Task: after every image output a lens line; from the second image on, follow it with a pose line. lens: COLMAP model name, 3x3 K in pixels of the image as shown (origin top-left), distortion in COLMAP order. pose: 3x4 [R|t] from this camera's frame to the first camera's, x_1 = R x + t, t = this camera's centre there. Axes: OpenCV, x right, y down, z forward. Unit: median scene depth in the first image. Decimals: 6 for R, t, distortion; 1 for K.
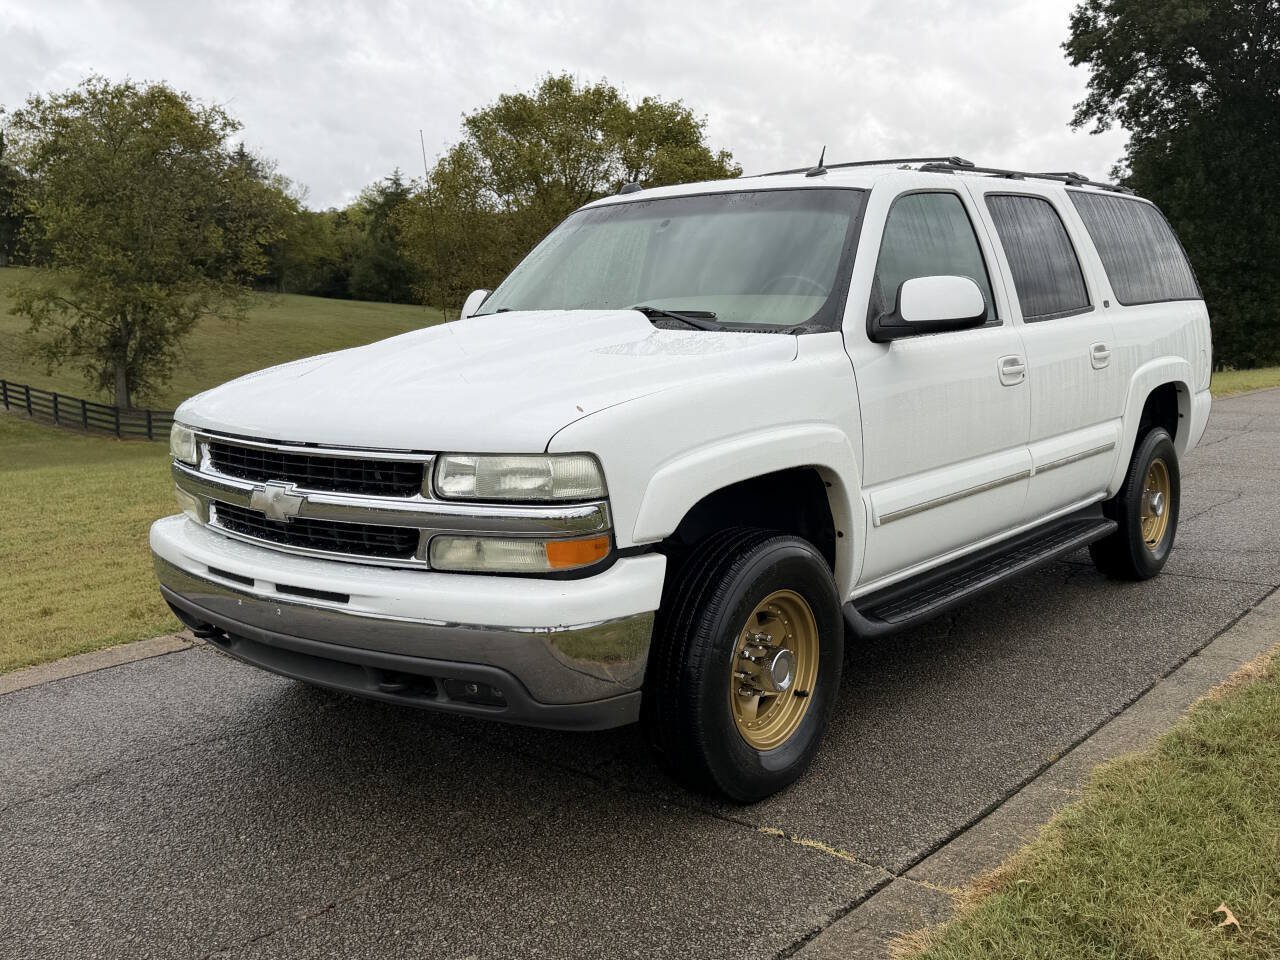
lens RADIAL K [[1194.5, 0, 658.1], [0, 1194.5, 475.4], [0, 0, 1]] dist [0.130580, -0.229536]
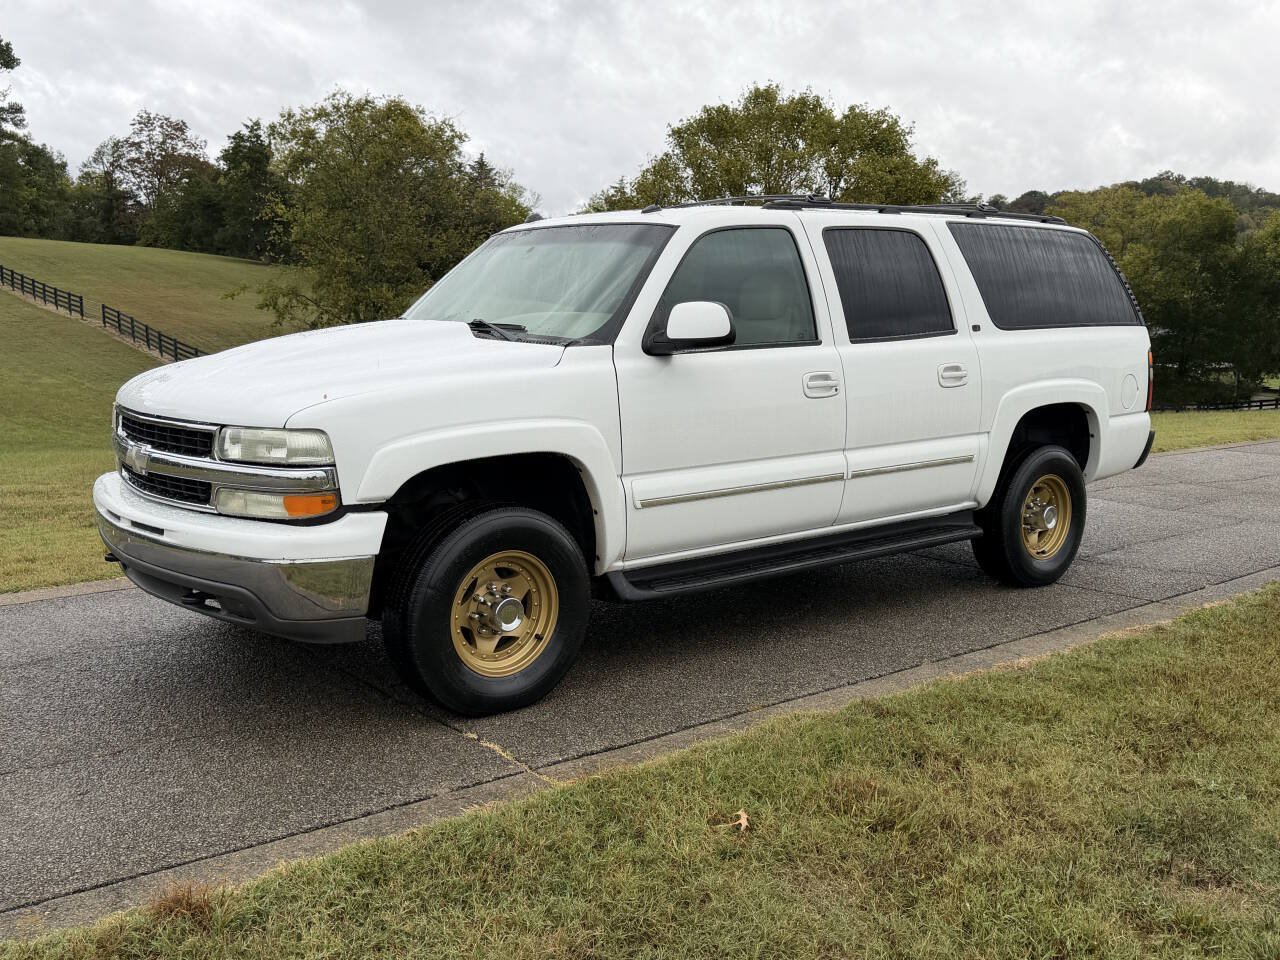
lens RADIAL K [[1187.3, 0, 635.5], [0, 1187.3, 486.8], [0, 0, 1]] dist [0.169298, -0.317195]
pose [[0.979610, 0.053774, -0.193578, 0.275242], [-0.052899, 0.998553, 0.009692, 0.006330], [0.193819, 0.000746, 0.981037, -0.113817]]
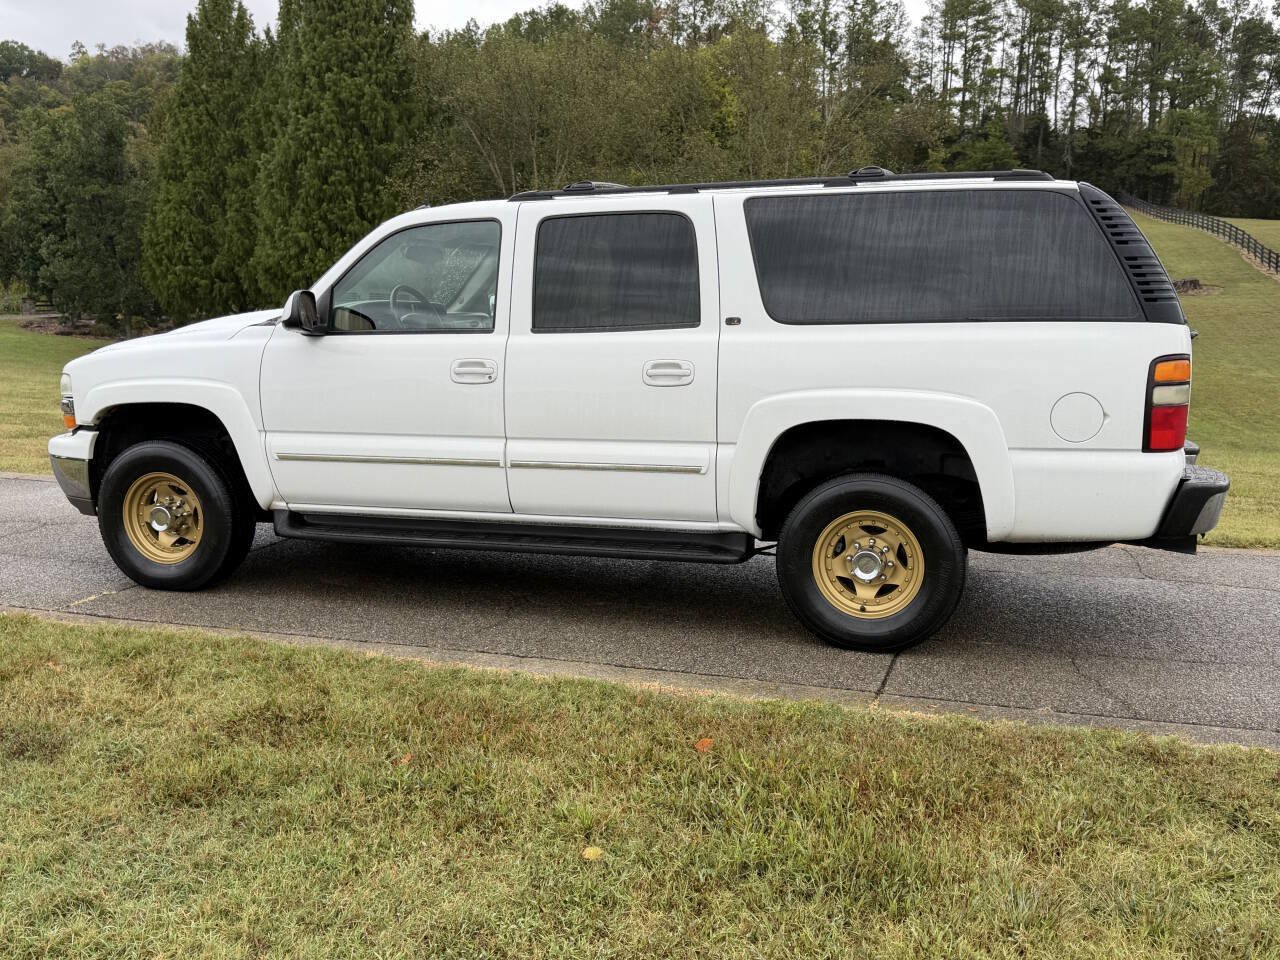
lens RADIAL K [[1242.0, 0, 634.6], [0, 1242.0, 481.1], [0, 0, 1]] dist [0.139070, -0.264826]
pose [[0.369327, 0.157229, -0.915902, 1.189086], [-0.139992, 0.983749, 0.112425, -0.112666], [0.918695, 0.086697, 0.385336, 0.548123]]
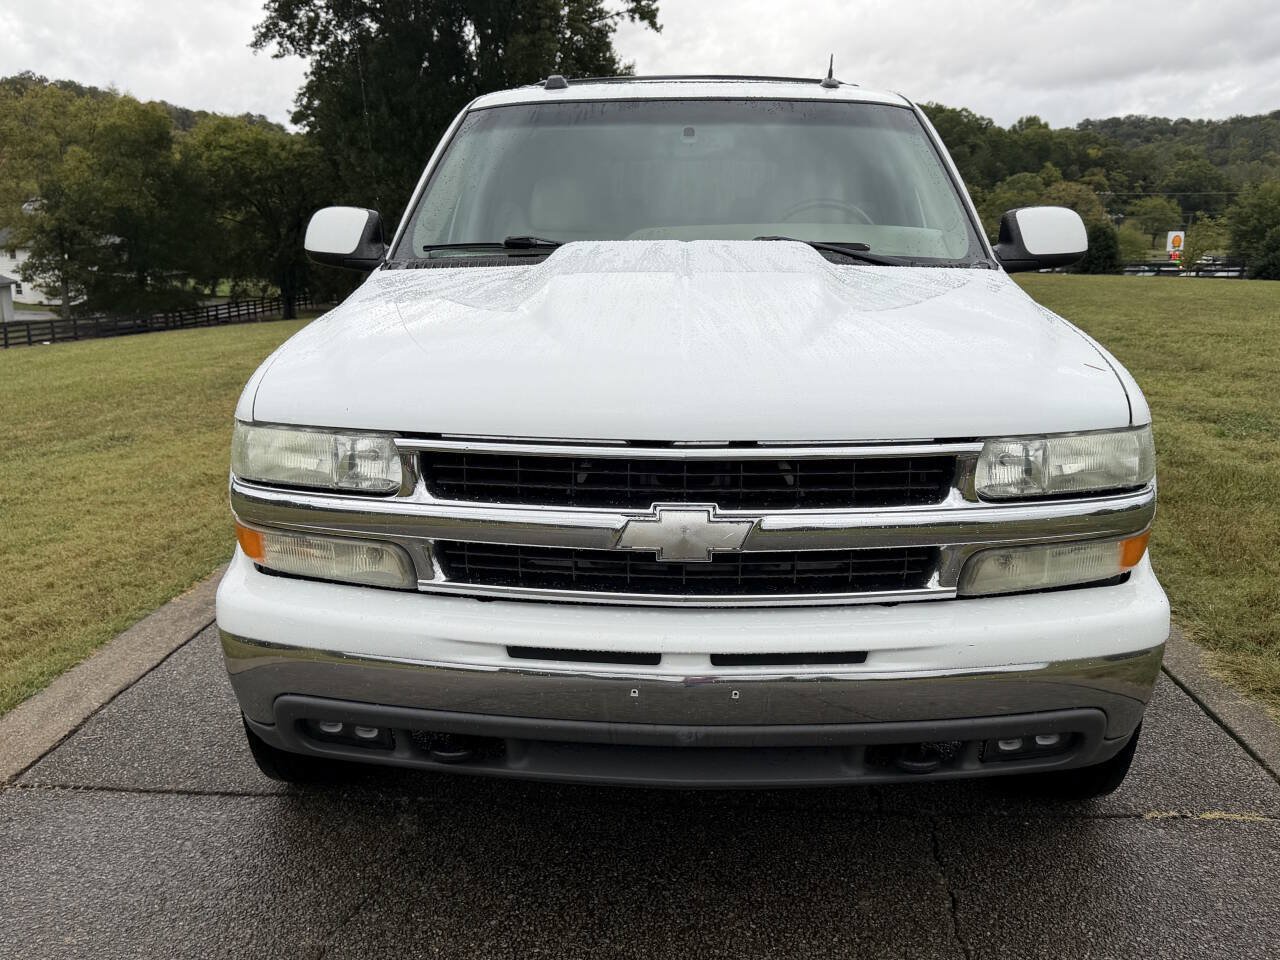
lens RADIAL K [[1194.5, 0, 658.1], [0, 1194.5, 475.4], [0, 0, 1]] dist [0.130580, -0.229536]
pose [[0.806426, -0.105136, 0.581914, -0.406974], [0.070707, 0.994151, 0.081629, -0.037275], [-0.587093, -0.024683, 0.809143, 0.273483]]
